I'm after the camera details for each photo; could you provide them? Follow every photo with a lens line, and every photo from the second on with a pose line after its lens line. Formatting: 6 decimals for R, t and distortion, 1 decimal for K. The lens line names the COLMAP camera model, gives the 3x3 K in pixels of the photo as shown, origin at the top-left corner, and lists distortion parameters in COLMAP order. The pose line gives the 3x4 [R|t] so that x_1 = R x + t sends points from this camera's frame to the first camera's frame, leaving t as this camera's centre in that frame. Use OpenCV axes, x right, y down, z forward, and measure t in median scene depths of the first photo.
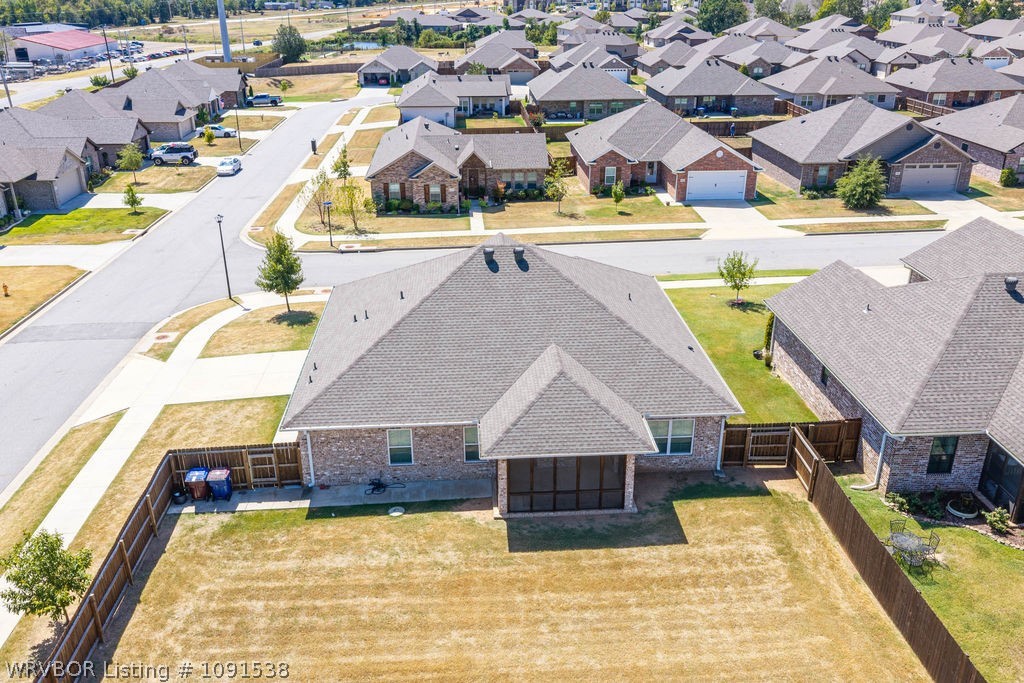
lens RADIAL K [[846.7, 0, 515.9], [0, 846.7, 339.1], [0, 0, 1]] dist [0.017540, -0.027945]
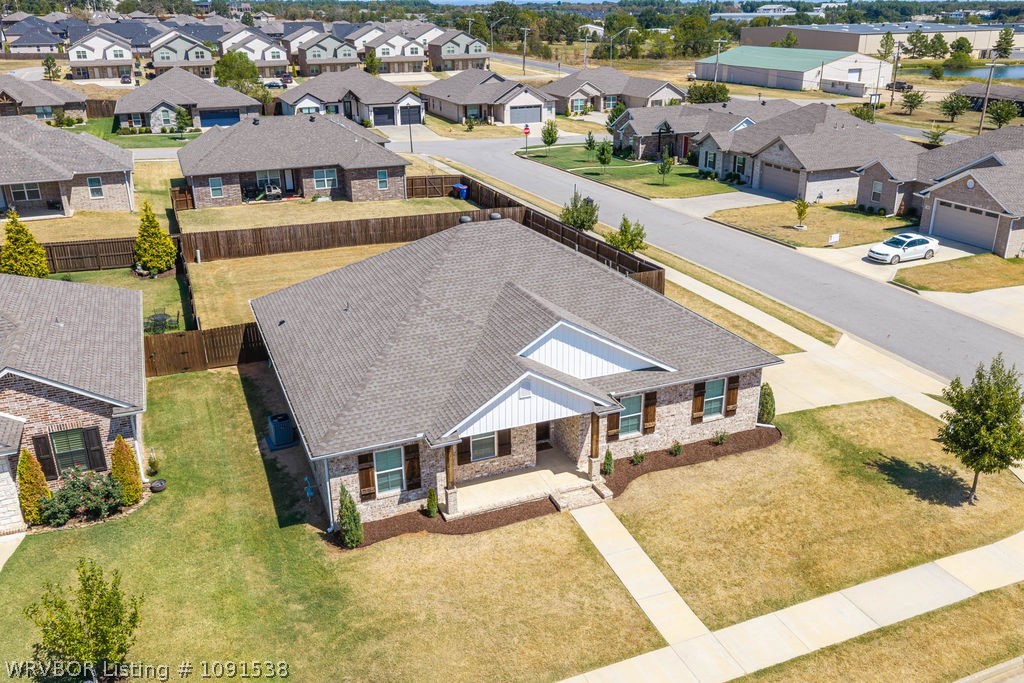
lens RADIAL K [[846.7, 0, 515.1], [0, 846.7, 340.6], [0, 0, 1]] dist [0.017540, -0.027945]
pose [[-0.946383, 0.128761, -0.296276, 0.167398], [-0.116734, 0.718853, 0.685291, -0.446453], [0.301218, 0.683133, -0.665280, 1.179666]]
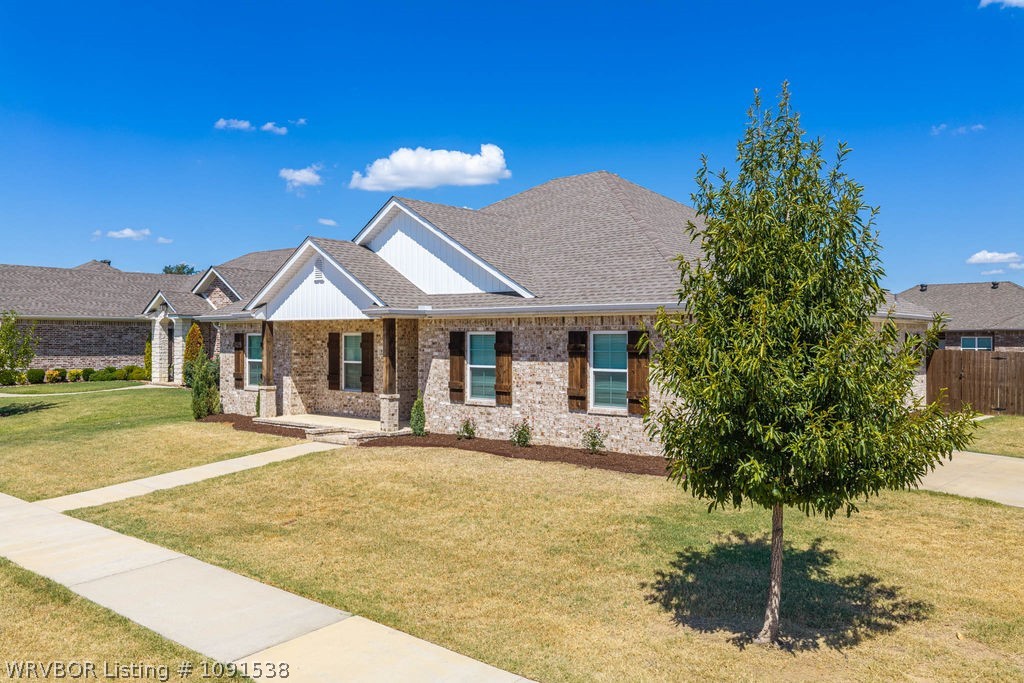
lens RADIAL K [[846.7, 0, 515.7], [0, 846.7, 343.8], [0, 0, 1]] dist [0.017540, -0.027945]
pose [[-0.706188, -0.001814, 0.708022, -0.336826], [0.281466, 0.916864, 0.283086, -0.138039], [-0.649673, 0.399196, -0.646968, 1.082227]]
